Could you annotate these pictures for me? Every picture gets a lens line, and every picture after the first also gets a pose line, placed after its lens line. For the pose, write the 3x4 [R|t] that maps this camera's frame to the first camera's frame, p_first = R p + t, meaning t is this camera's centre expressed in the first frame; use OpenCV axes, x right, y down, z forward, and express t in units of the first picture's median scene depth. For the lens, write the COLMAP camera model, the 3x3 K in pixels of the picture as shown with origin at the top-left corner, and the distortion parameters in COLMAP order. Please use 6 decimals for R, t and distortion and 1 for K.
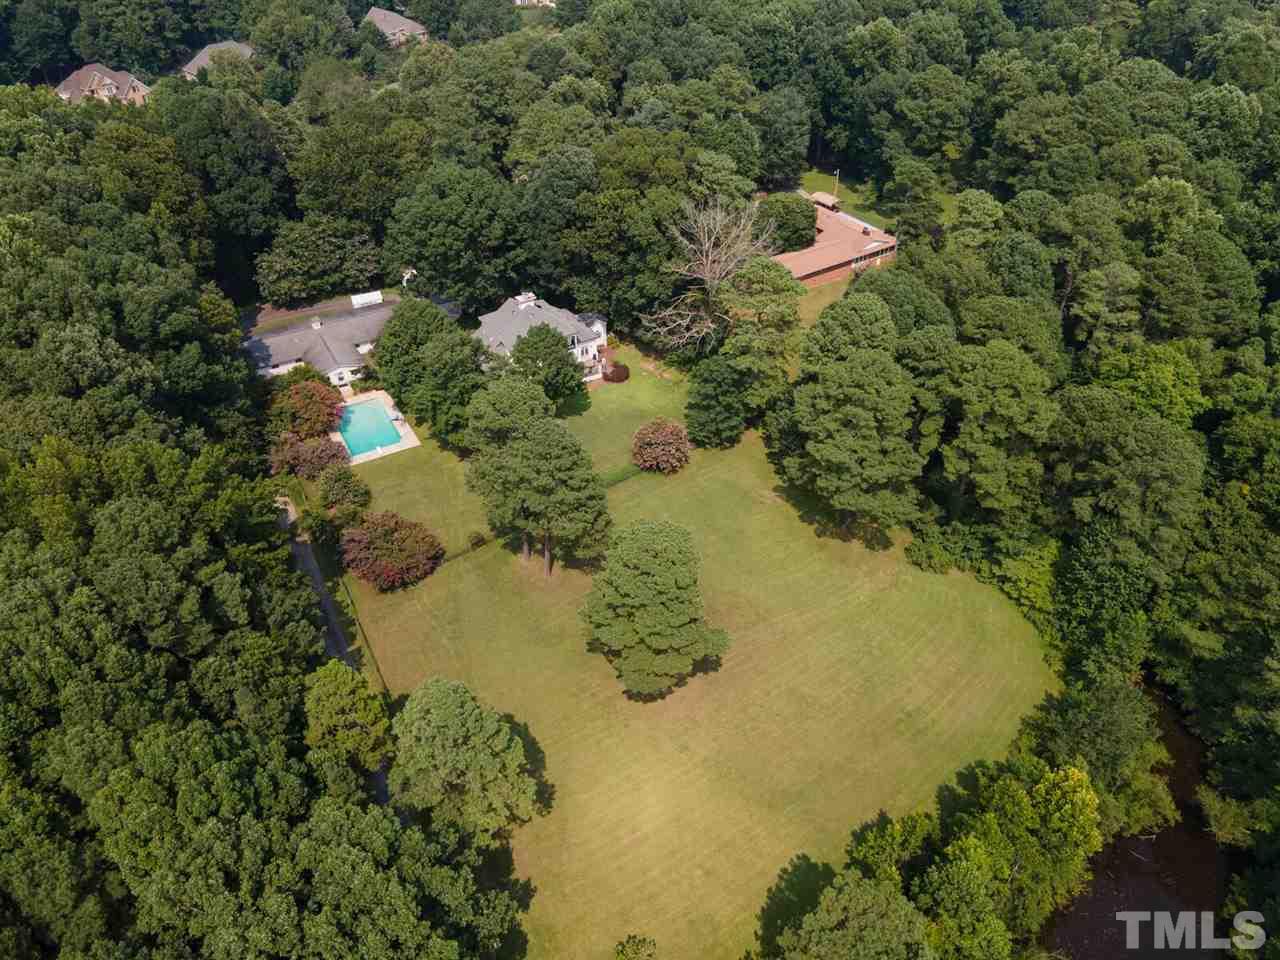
lens RADIAL K [[944.9, 0, 648.2], [0, 944.9, 476.4], [0, 0, 1]] dist [0.047619, 0.004089]
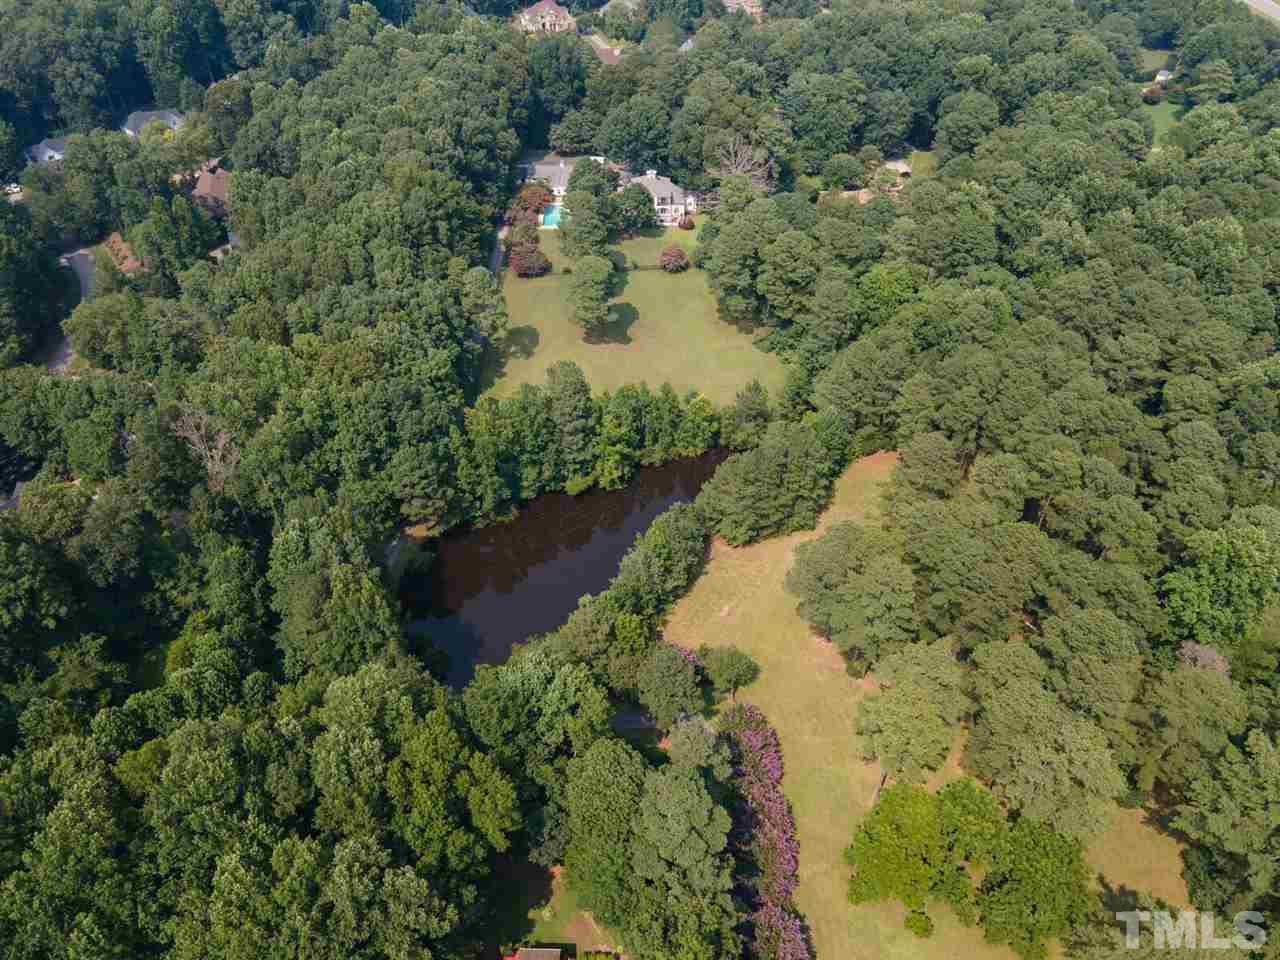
lens RADIAL K [[944.9, 0, 648.2], [0, 944.9, 476.4], [0, 0, 1]] dist [0.047619, 0.004089]
pose [[0.867811, 0.339297, -0.363017, 0.739539], [-0.317370, 0.940619, 0.120468, 0.152573], [0.382334, 0.010667, 0.923962, -0.732296]]
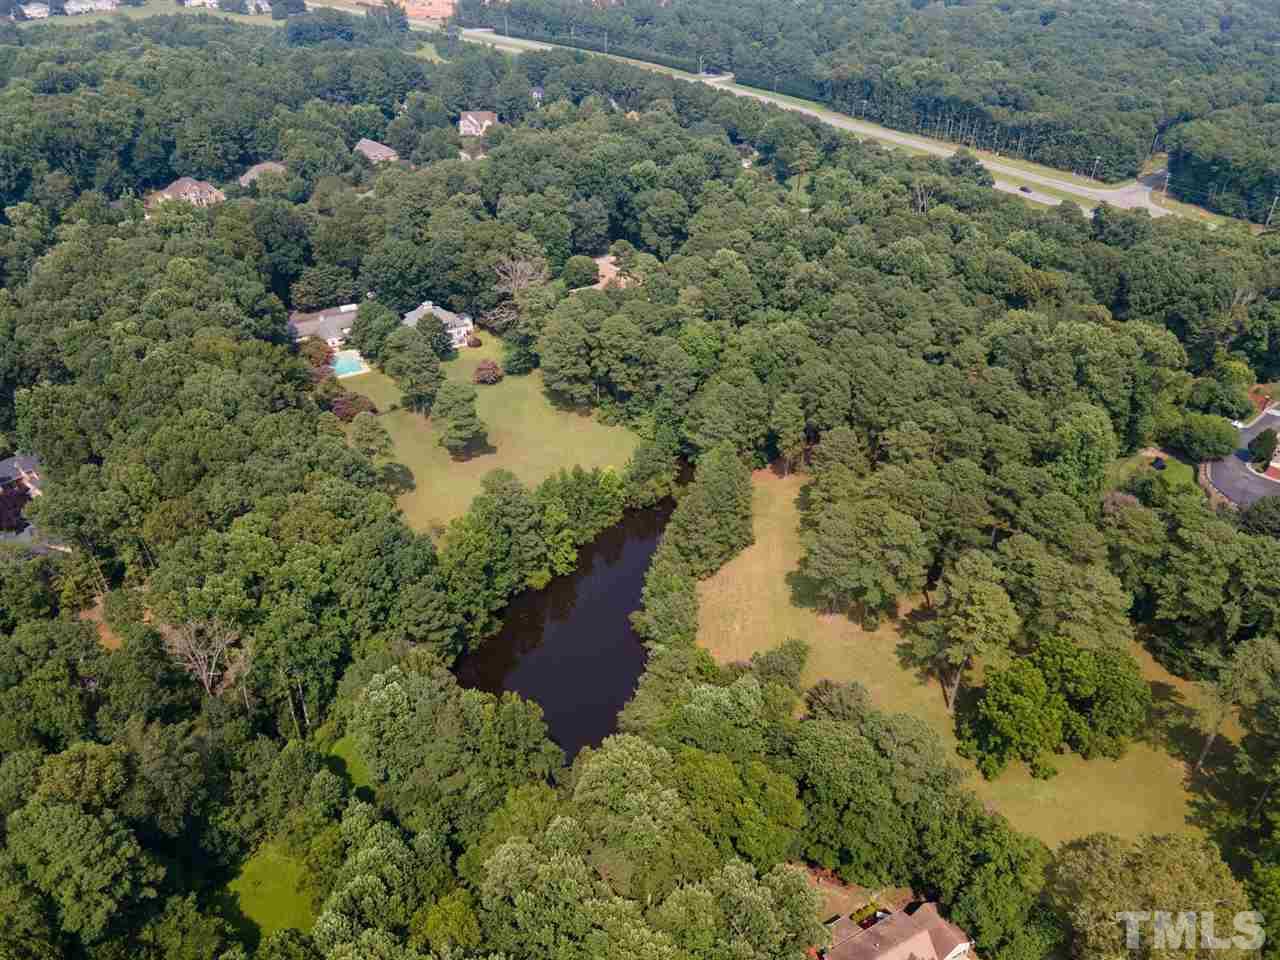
lens RADIAL K [[944.9, 0, 648.2], [0, 944.9, 476.4], [0, 0, 1]] dist [0.047619, 0.004089]
pose [[0.999950, 0.005389, 0.008430, 0.310729], [-0.004751, 0.997247, -0.074002, 0.310070], [-0.008805, 0.073958, 0.997222, -0.940626]]
